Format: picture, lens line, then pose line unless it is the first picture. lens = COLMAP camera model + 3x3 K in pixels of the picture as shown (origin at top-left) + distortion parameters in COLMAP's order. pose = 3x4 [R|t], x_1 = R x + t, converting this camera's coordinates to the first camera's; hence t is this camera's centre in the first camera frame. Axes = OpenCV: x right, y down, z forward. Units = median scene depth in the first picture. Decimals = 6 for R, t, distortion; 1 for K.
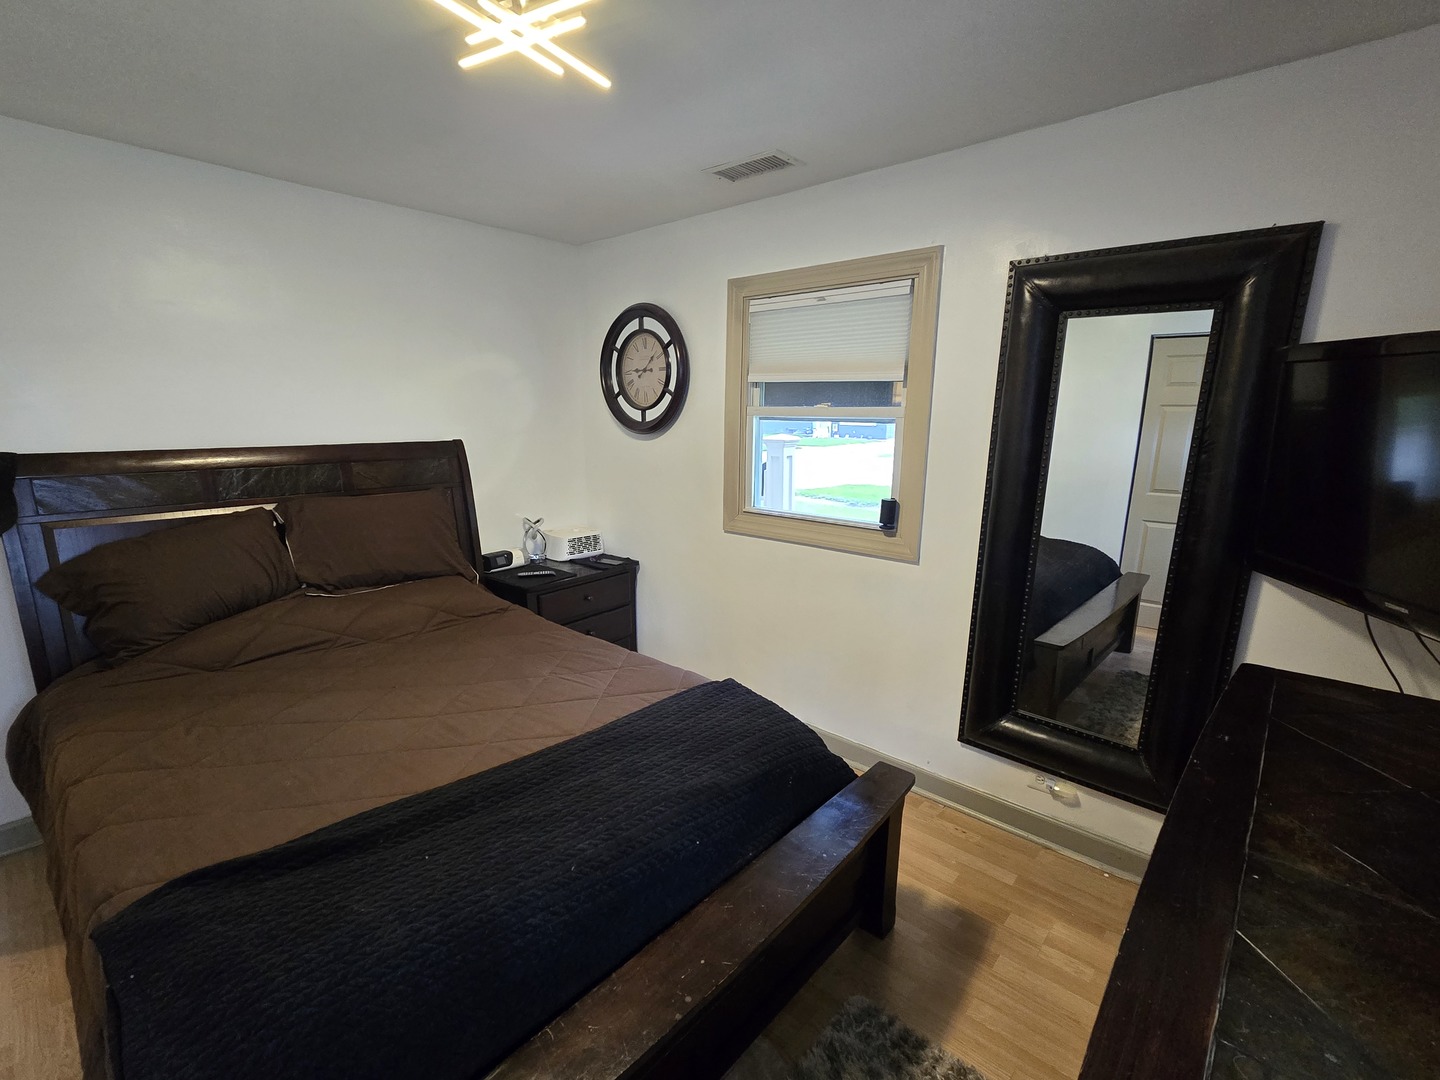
lens RADIAL K [[658.6, 0, 689.2], [0, 658.6, 542.0], [0, 0, 1]] dist [-0.003415, 0.000629]
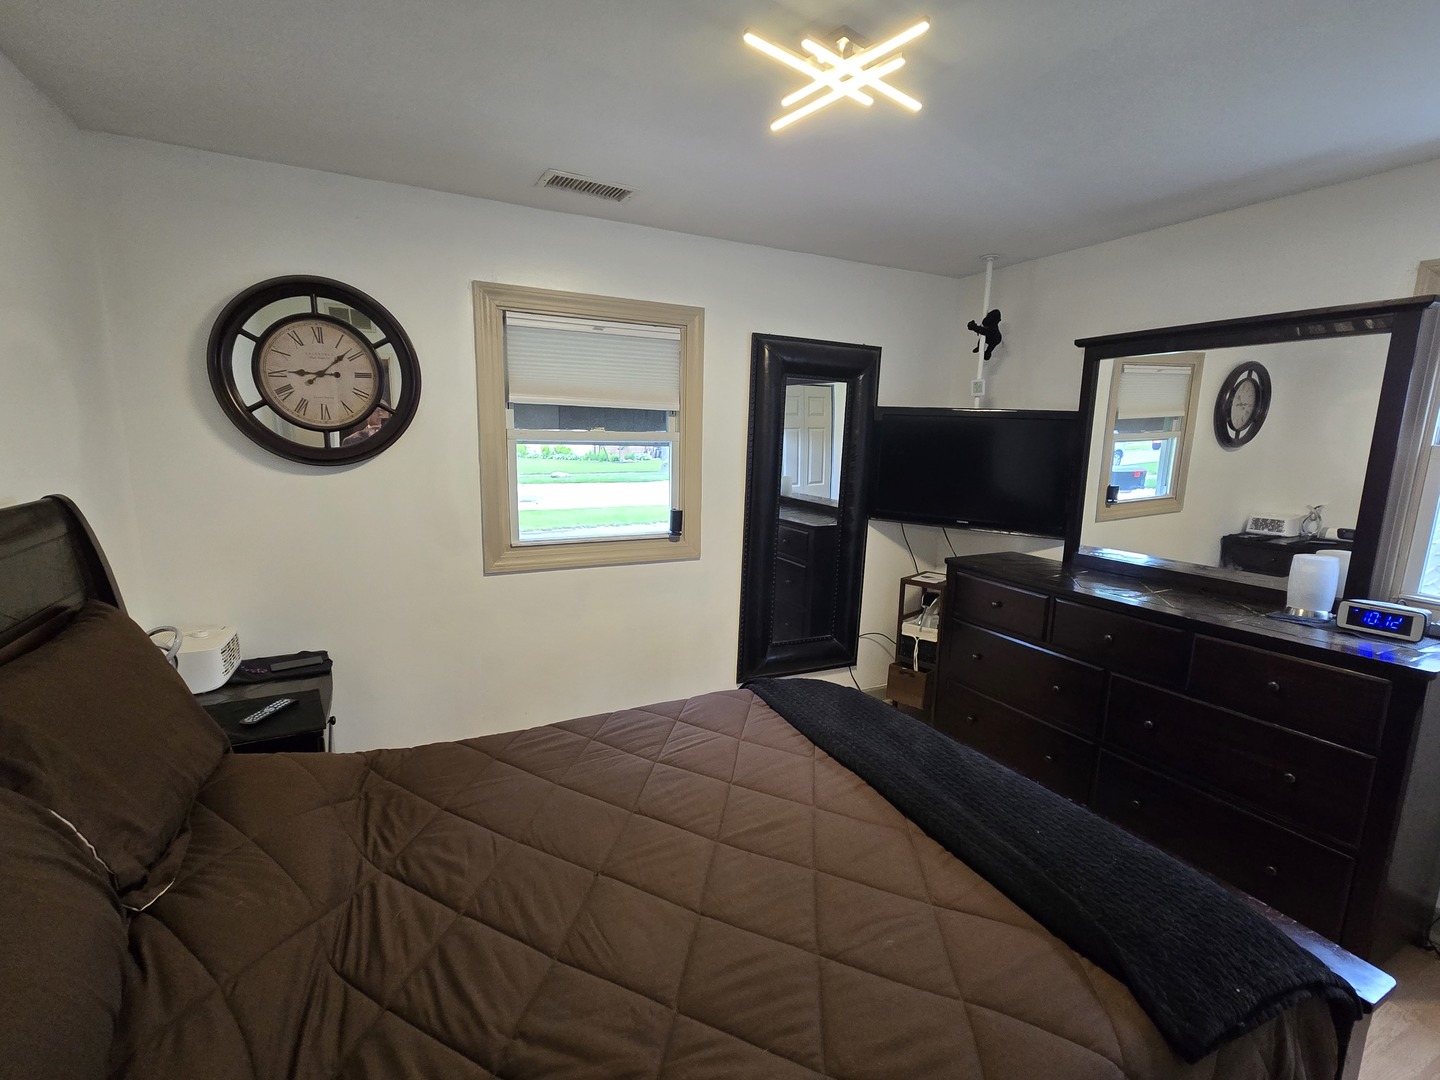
lens RADIAL K [[658.6, 0, 716.5], [0, 658.6, 548.1], [0, 0, 1]] dist [-0.003415, 0.000629]
pose [[0.348873, -0.165218, 0.922492, -0.685204], [0.162583, 0.980082, 0.114046, -0.107444], [-0.922960, 0.110194, 0.368785, 0.442242]]
